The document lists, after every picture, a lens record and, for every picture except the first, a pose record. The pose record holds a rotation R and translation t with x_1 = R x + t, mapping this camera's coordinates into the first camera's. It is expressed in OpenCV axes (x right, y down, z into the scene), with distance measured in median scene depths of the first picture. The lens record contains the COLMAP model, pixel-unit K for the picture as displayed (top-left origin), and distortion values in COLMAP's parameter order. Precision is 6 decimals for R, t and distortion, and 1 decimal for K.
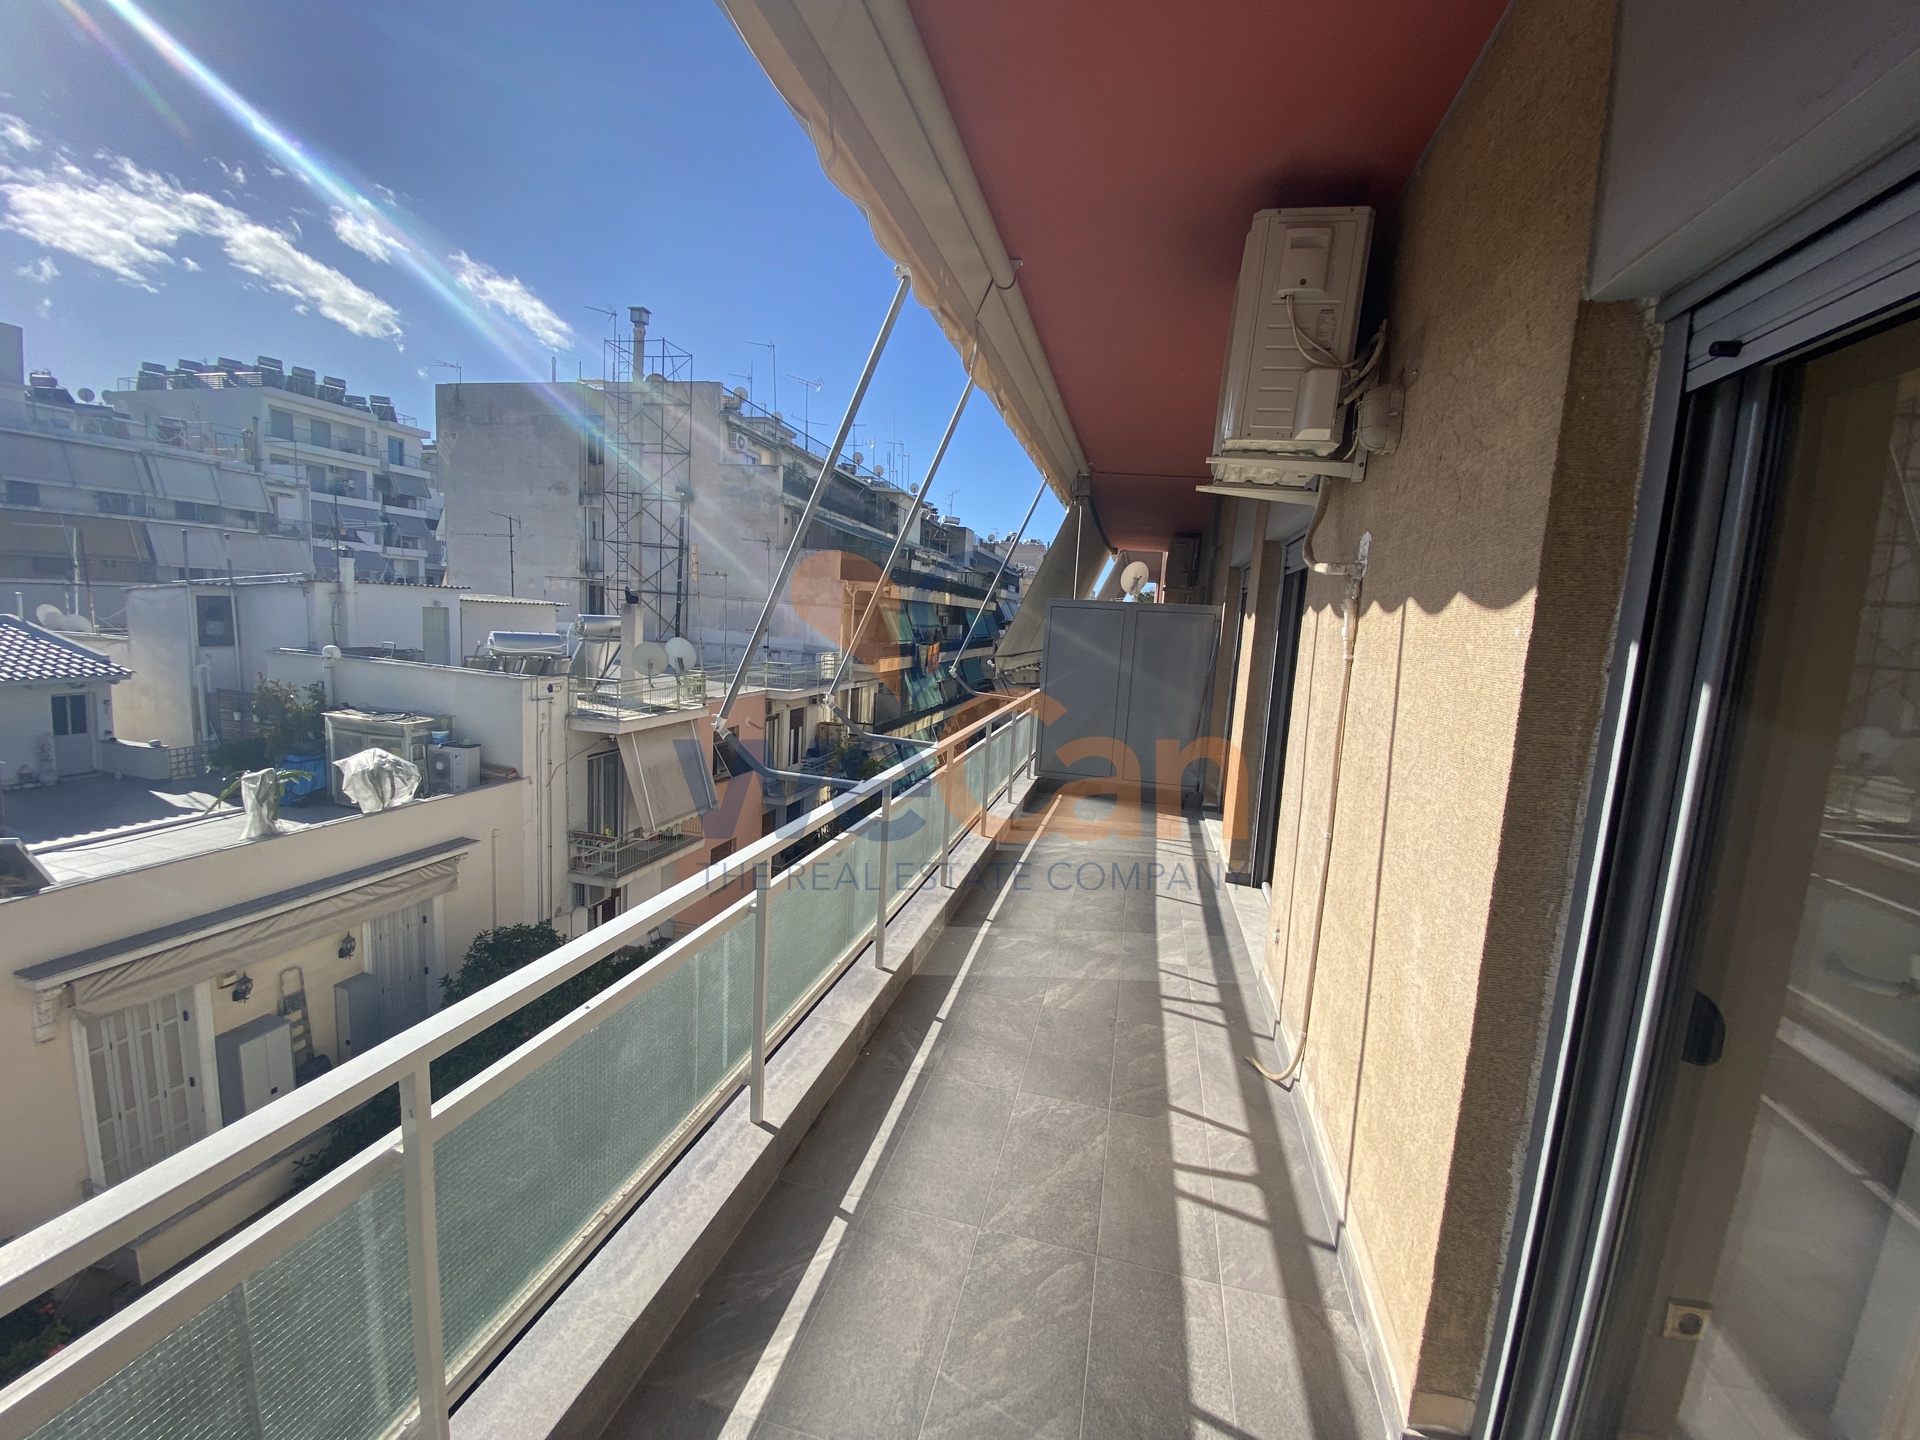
lens RADIAL K [[776.6, 0, 965.7], [0, 776.6, 715.3], [0, 0, 1]] dist [0.022501, -0.021647]
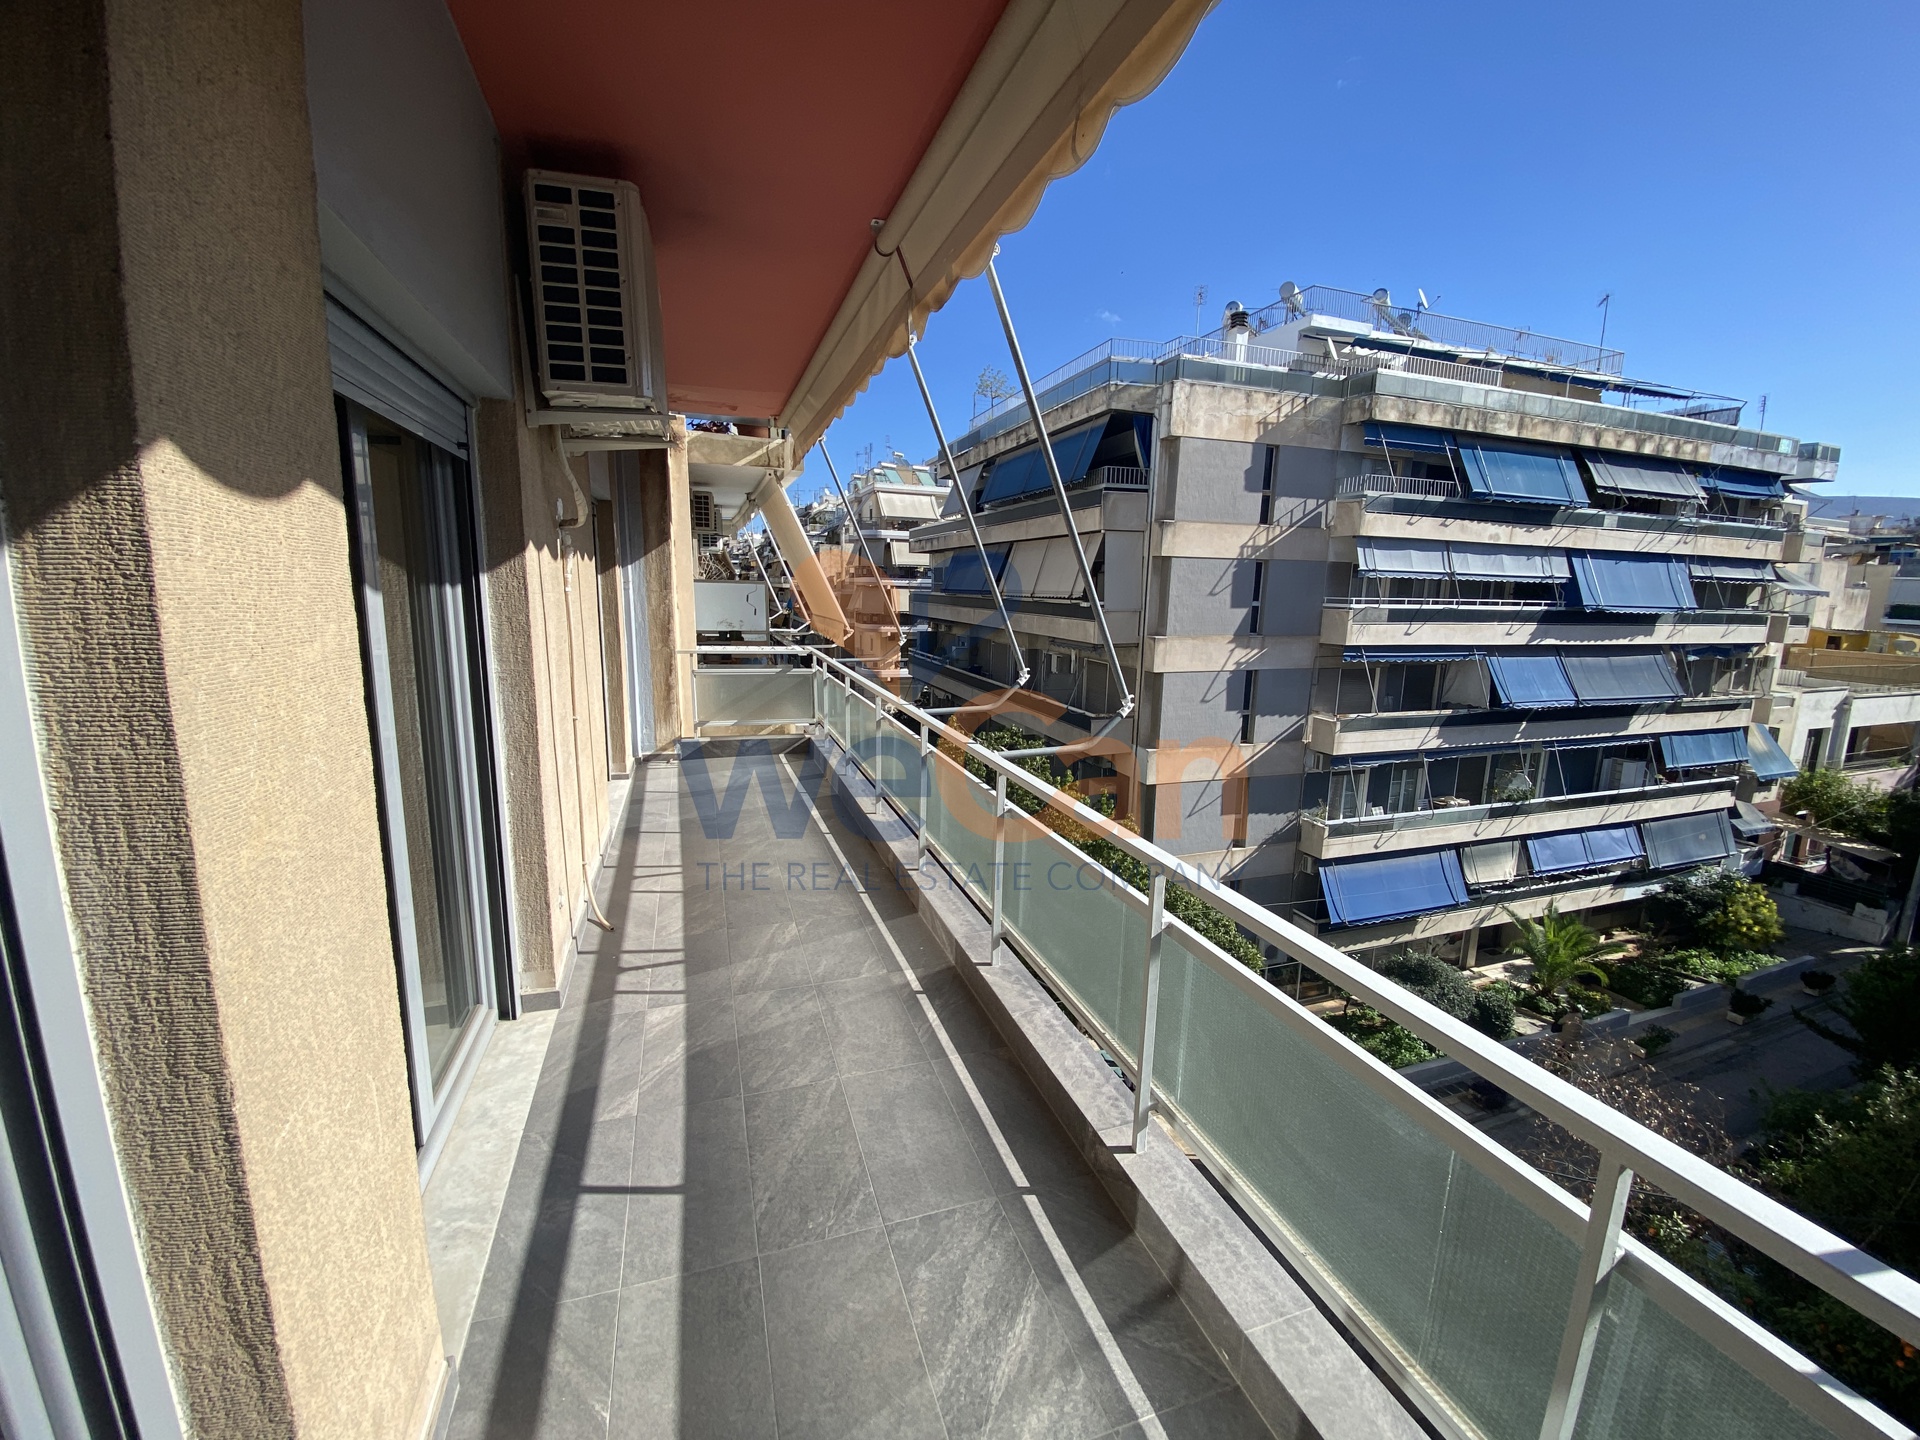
lens RADIAL K [[776.6, 0, 965.7], [0, 776.6, 715.3], [0, 0, 1]] dist [0.022501, -0.021647]
pose [[-0.841993, 0.017633, -0.539200, 0.426048], [-0.137903, 0.959227, 0.246711, -0.198377], [0.521565, 0.282086, -0.805231, 1.688419]]
